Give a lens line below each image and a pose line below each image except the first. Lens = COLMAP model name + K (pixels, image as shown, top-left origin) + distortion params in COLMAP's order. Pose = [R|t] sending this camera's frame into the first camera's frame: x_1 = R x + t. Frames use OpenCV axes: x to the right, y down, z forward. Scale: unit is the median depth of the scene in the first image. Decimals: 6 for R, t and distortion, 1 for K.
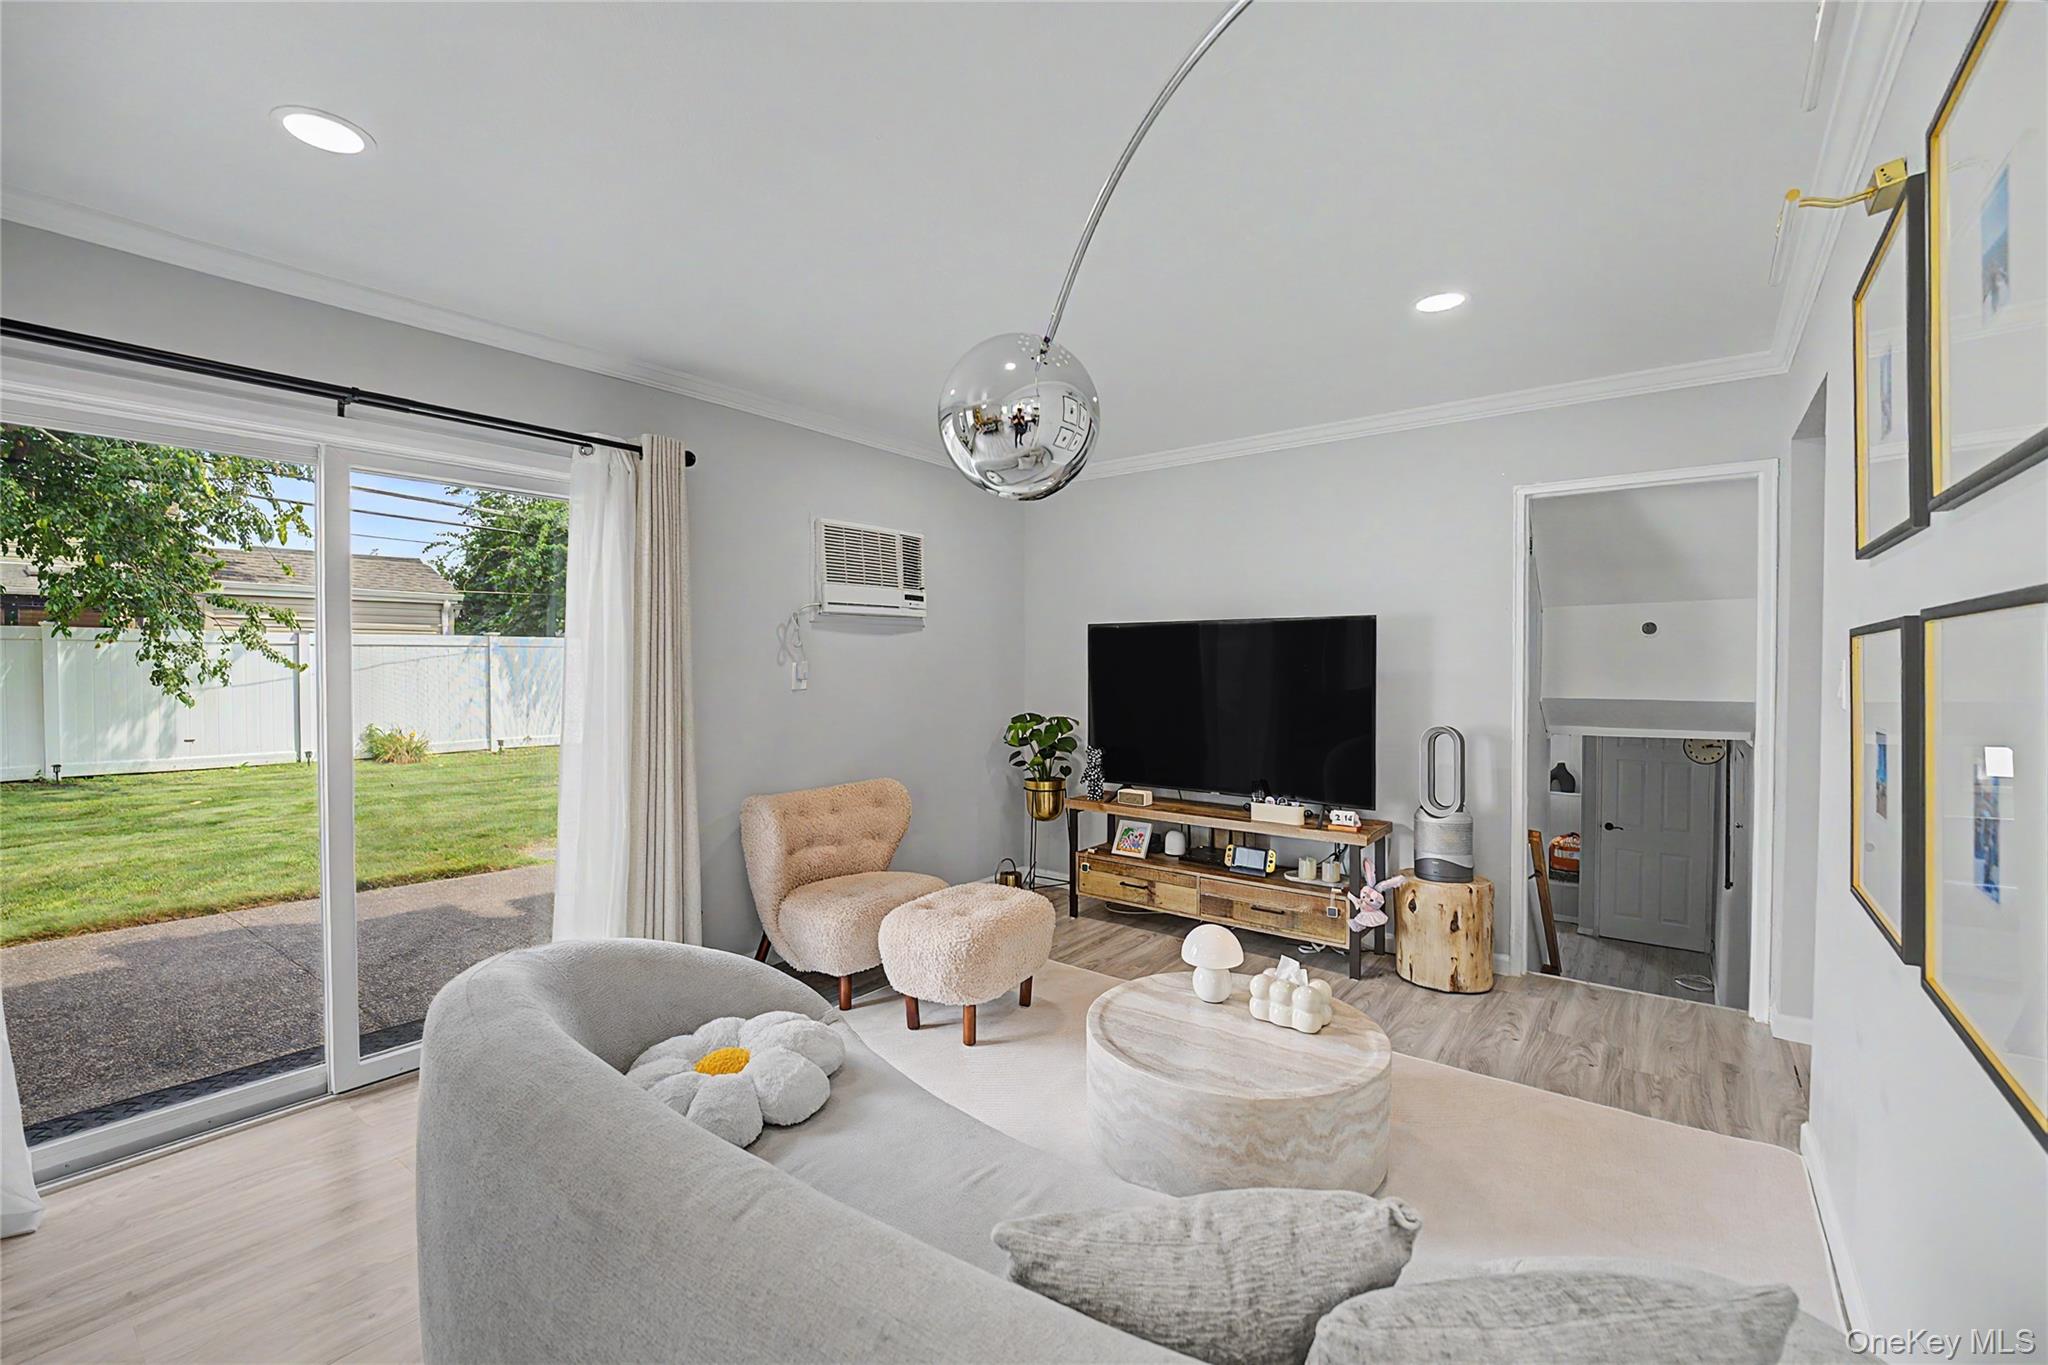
lens RADIAL K [[858.2, 0, 990.7], [0, 858.2, 672.6], [0, 0, 1]] dist [-0.008411, 0.000102]
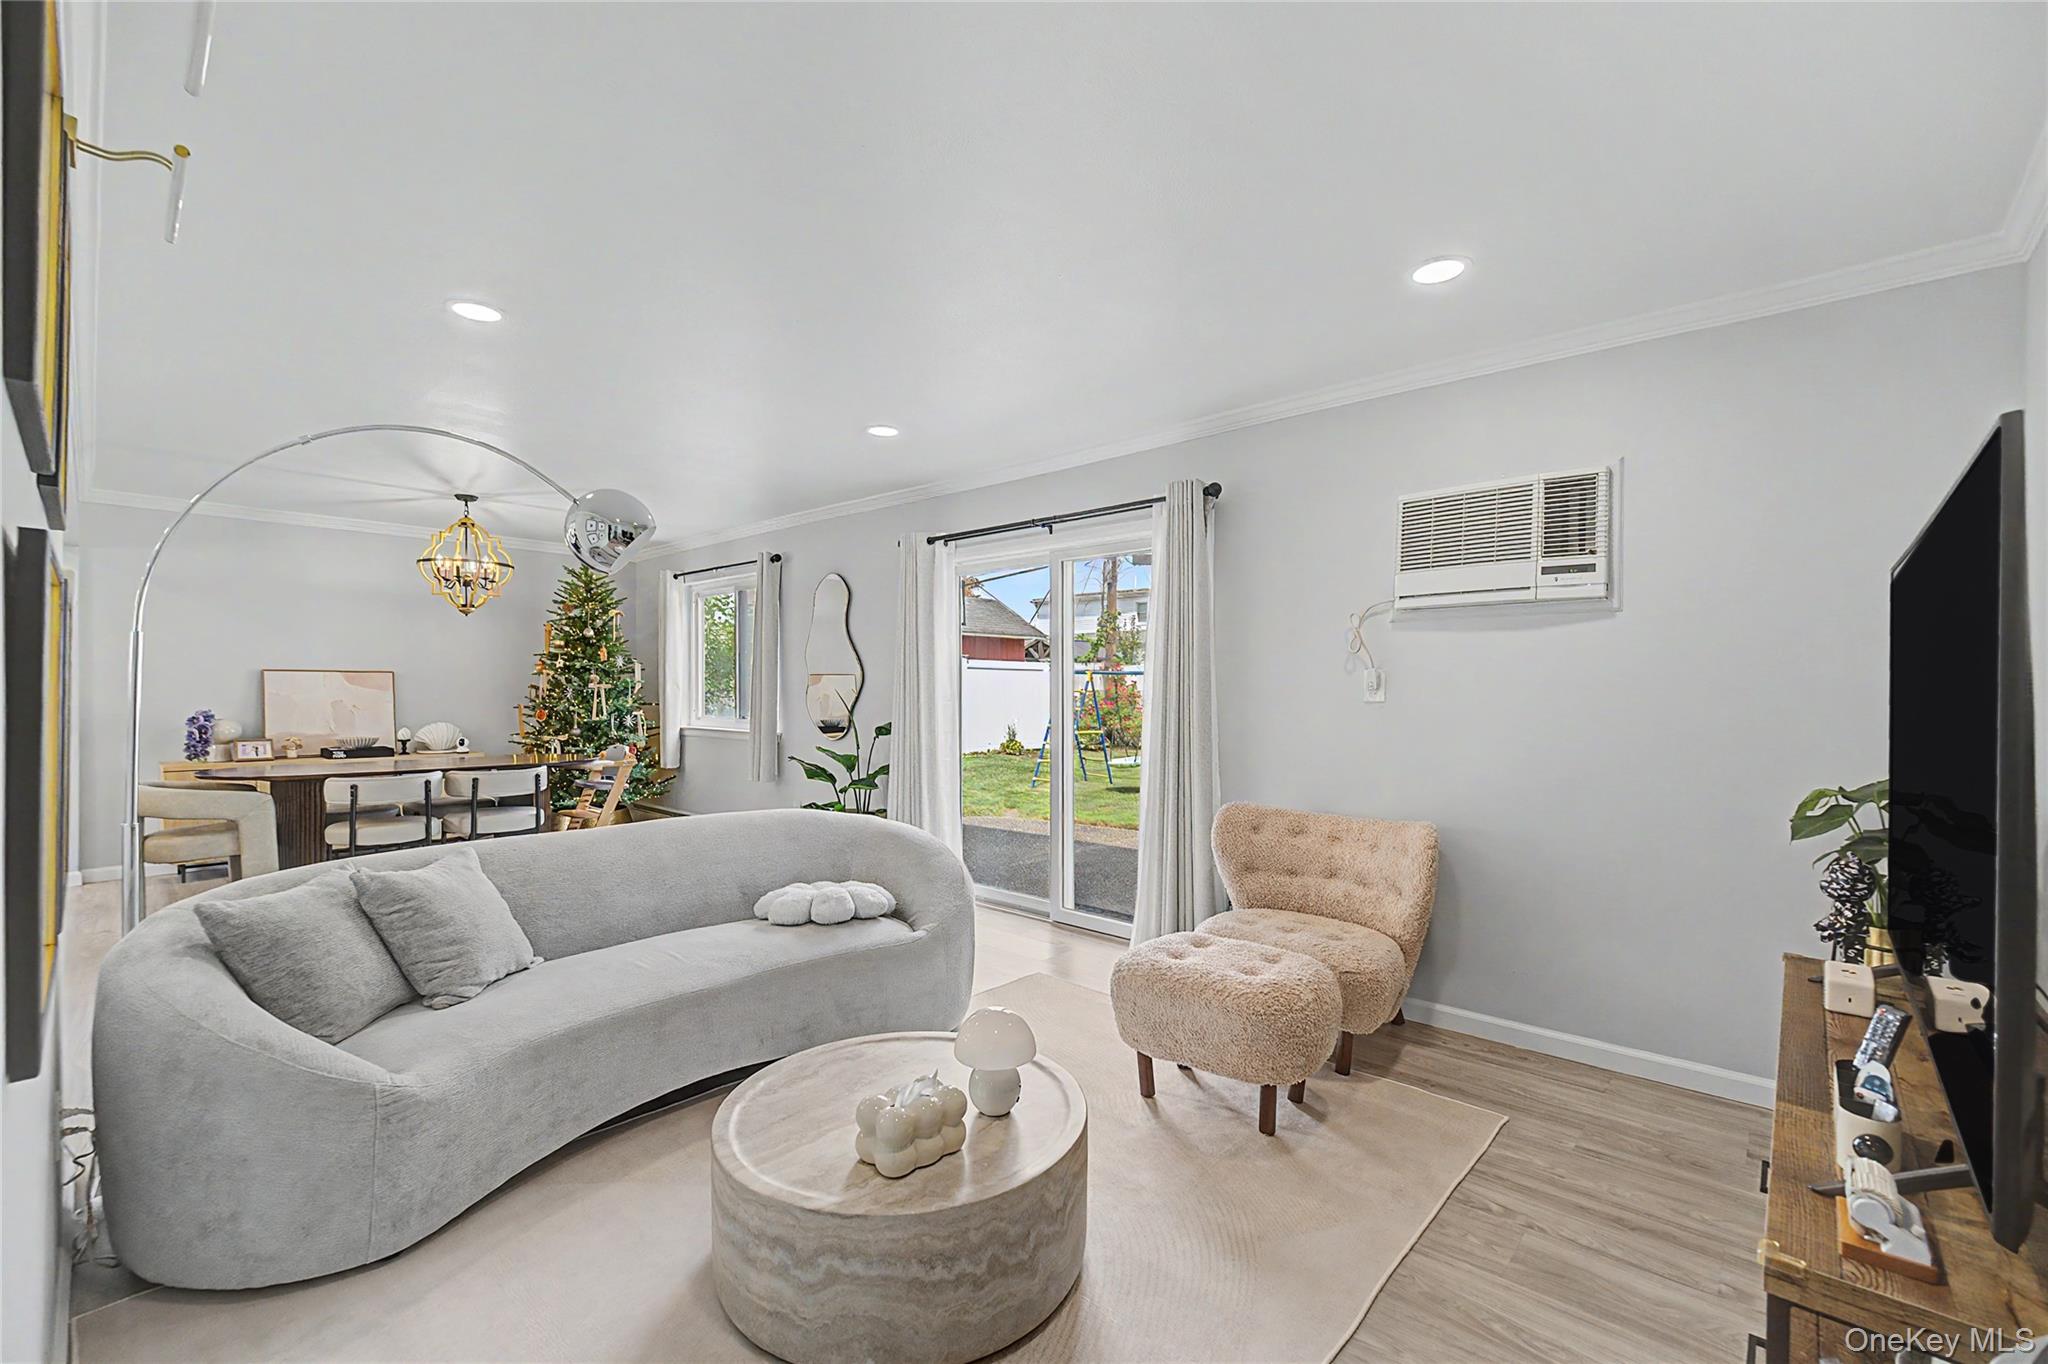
lens RADIAL K [[858.2, 0, 1050.2], [0, 858.2, 685.1], [0, 0, 1]] dist [-0.008411, 0.000102]
pose [[-0.048364, -0.004371, -0.998820, 0.584408], [-0.016876, 0.999851, -0.003559, 0.010540], [0.998687, 0.016684, -0.048431, 0.634394]]
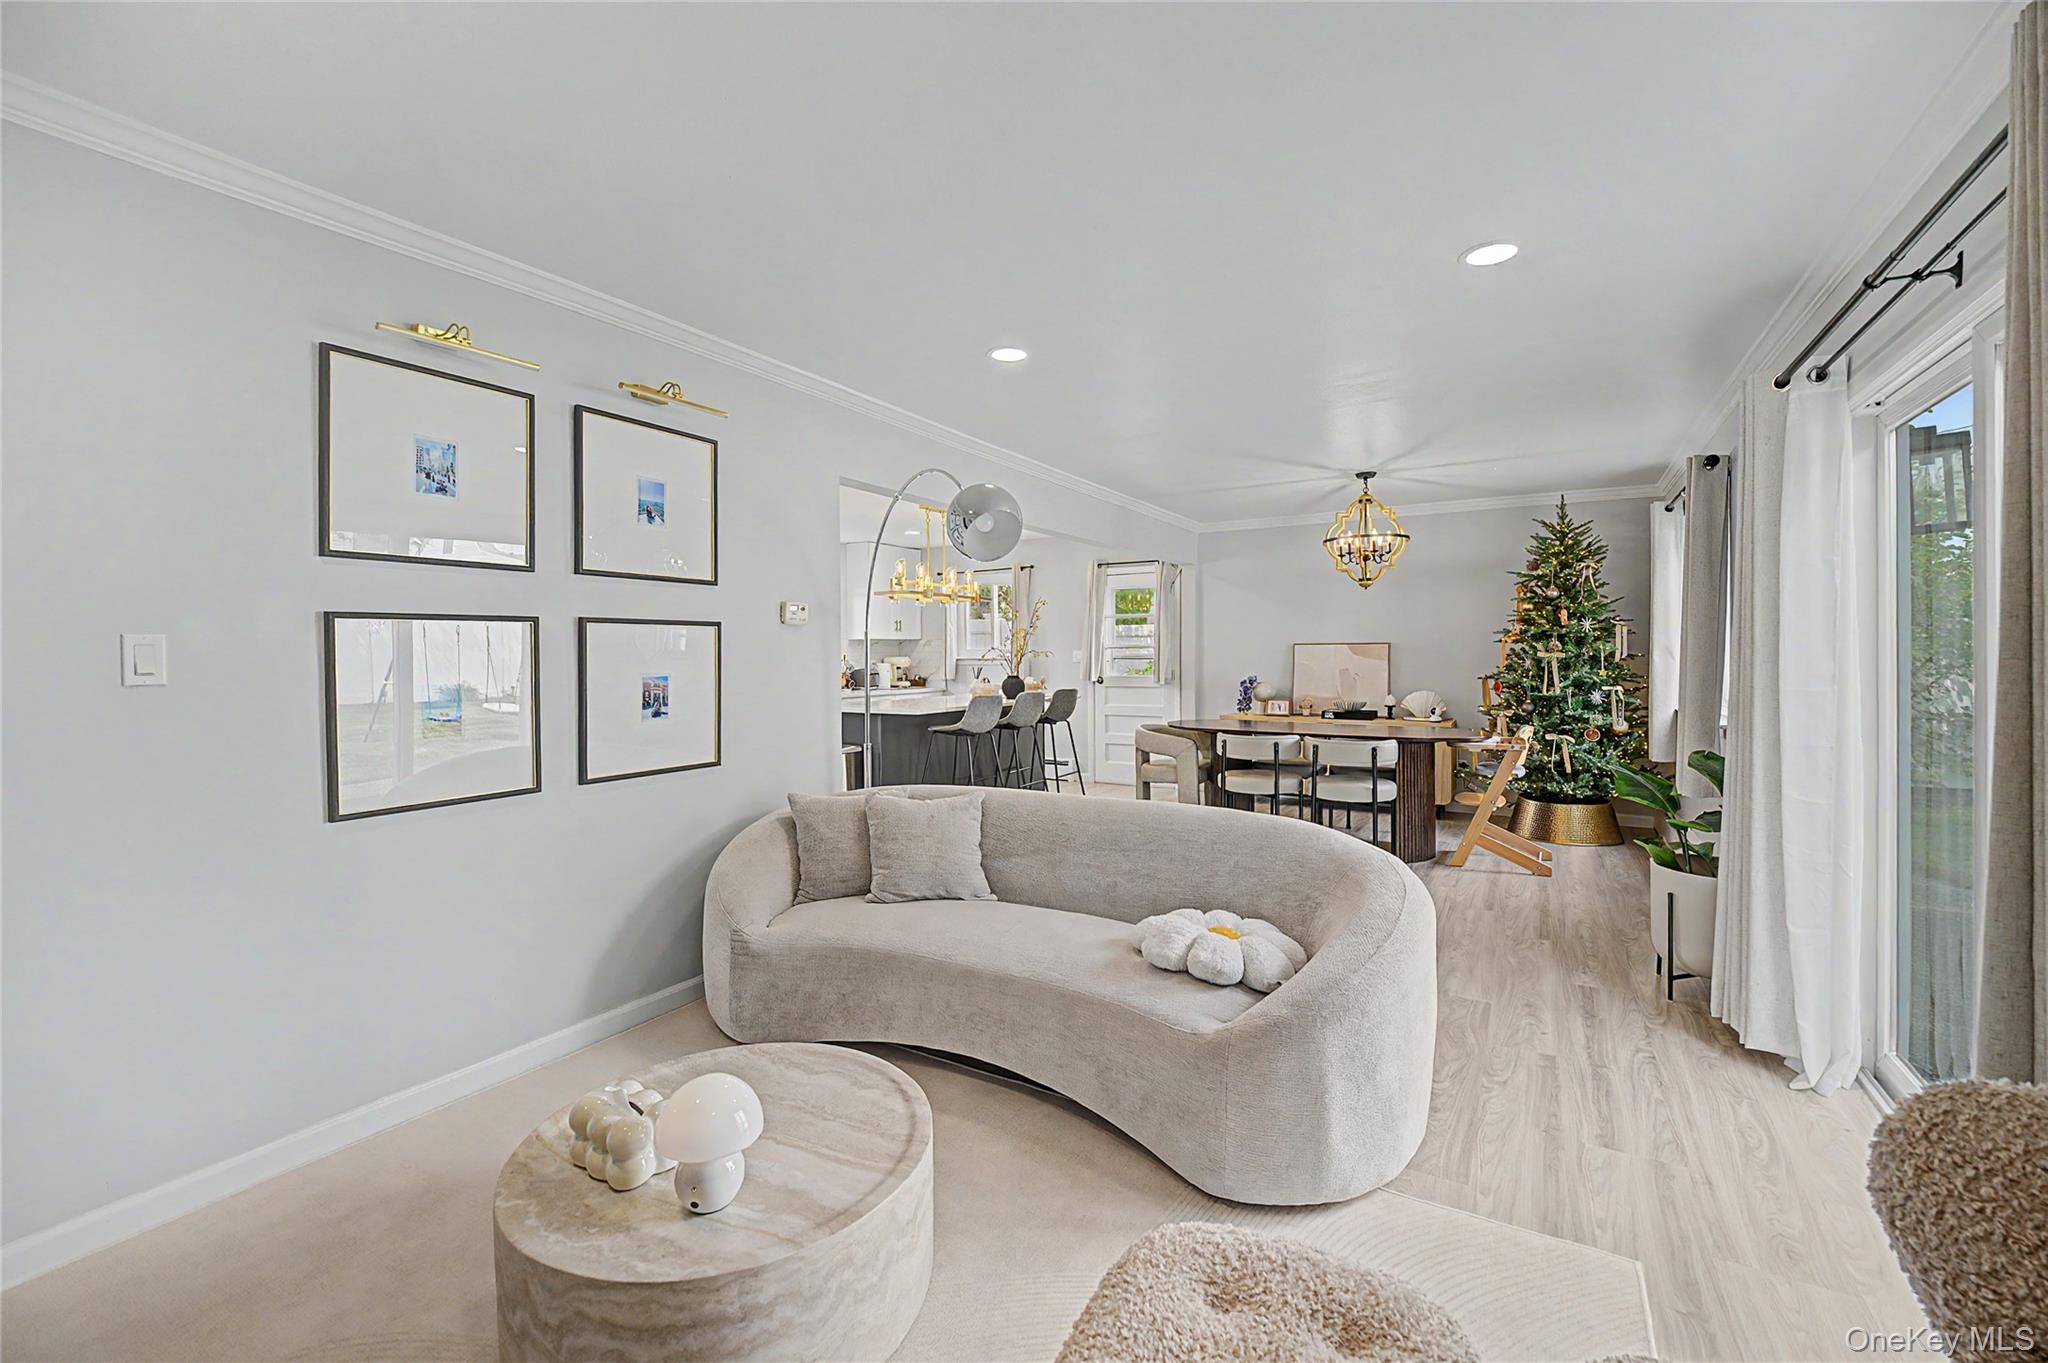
lens RADIAL K [[858.2, 0, 1016.5], [0, 858.2, 668.5], [0, 0, 1]] dist [-0.008411, 0.000102]
pose [[-0.991659, 0.007920, -0.128646, 0.058792], [0.004300, 0.999588, 0.028391, 0.000578], [0.128818, 0.027601, -0.991284, 0.946860]]
